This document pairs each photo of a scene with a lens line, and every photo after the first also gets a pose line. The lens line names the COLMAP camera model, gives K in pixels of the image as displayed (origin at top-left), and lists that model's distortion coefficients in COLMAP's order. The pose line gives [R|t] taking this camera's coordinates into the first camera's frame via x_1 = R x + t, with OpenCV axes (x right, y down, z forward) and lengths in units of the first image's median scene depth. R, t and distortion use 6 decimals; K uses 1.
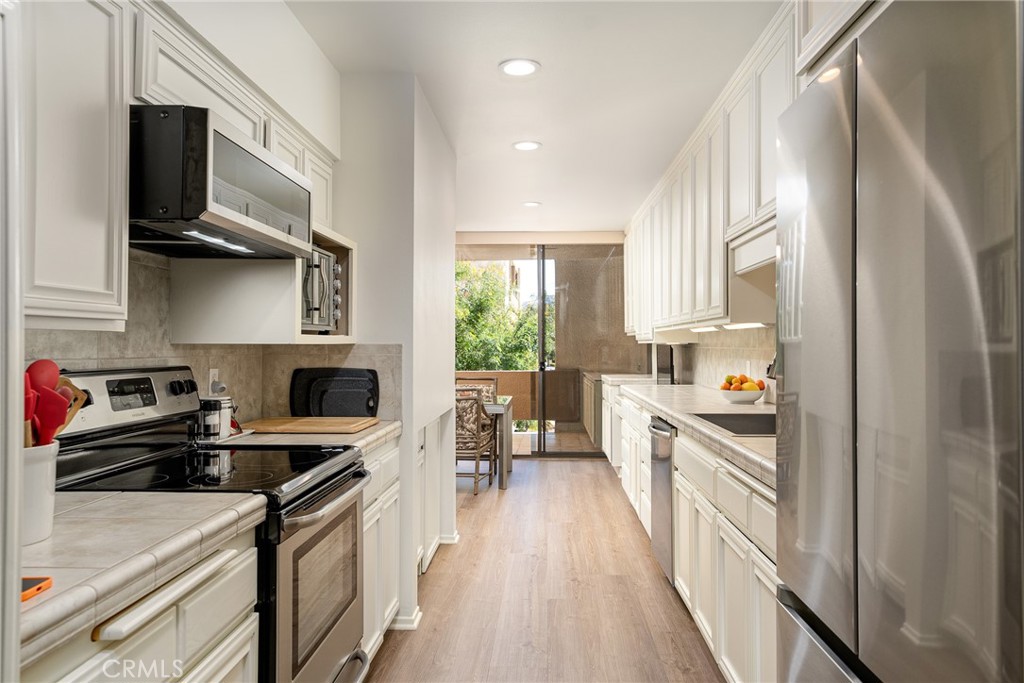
lens RADIAL K [[696.4, 0, 512.0], [0, 696.4, 341.5], [0, 0, 1]] dist [0.000028, -0.000012]
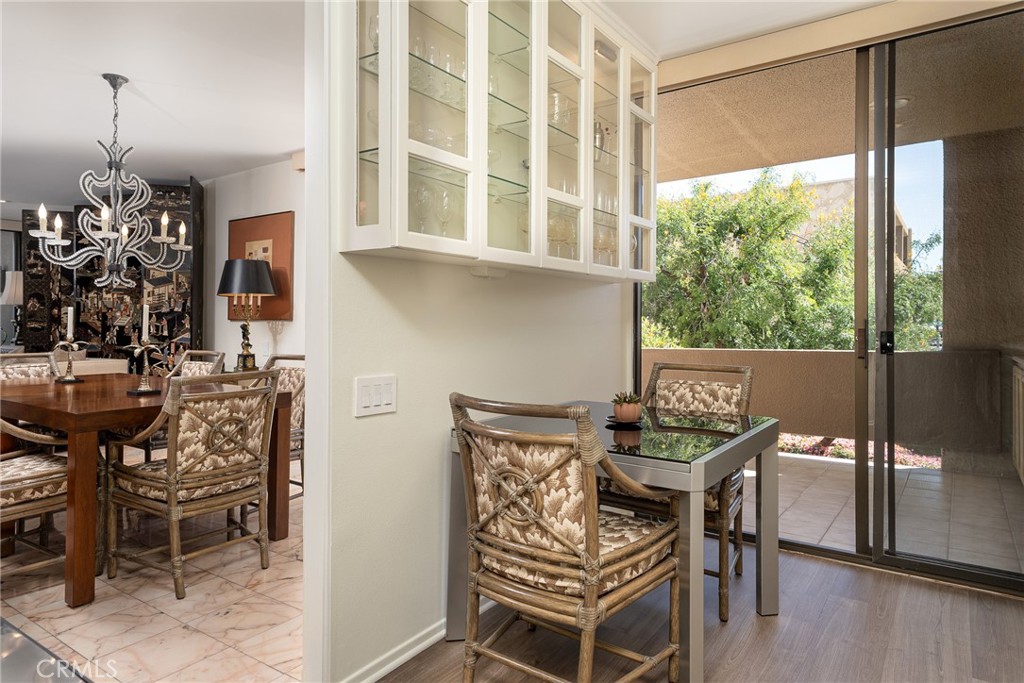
lens RADIAL K [[604.3, 0, 506.9], [0, 604.3, 329.3], [0, 0, 1]] dist [0.003121, 0.000216]
pose [[0.833671, 0.006452, -0.552223, 0.053749], [0.002822, 0.999869, 0.015943, 0.021152], [0.552253, -0.014850, 0.833544, 0.585656]]
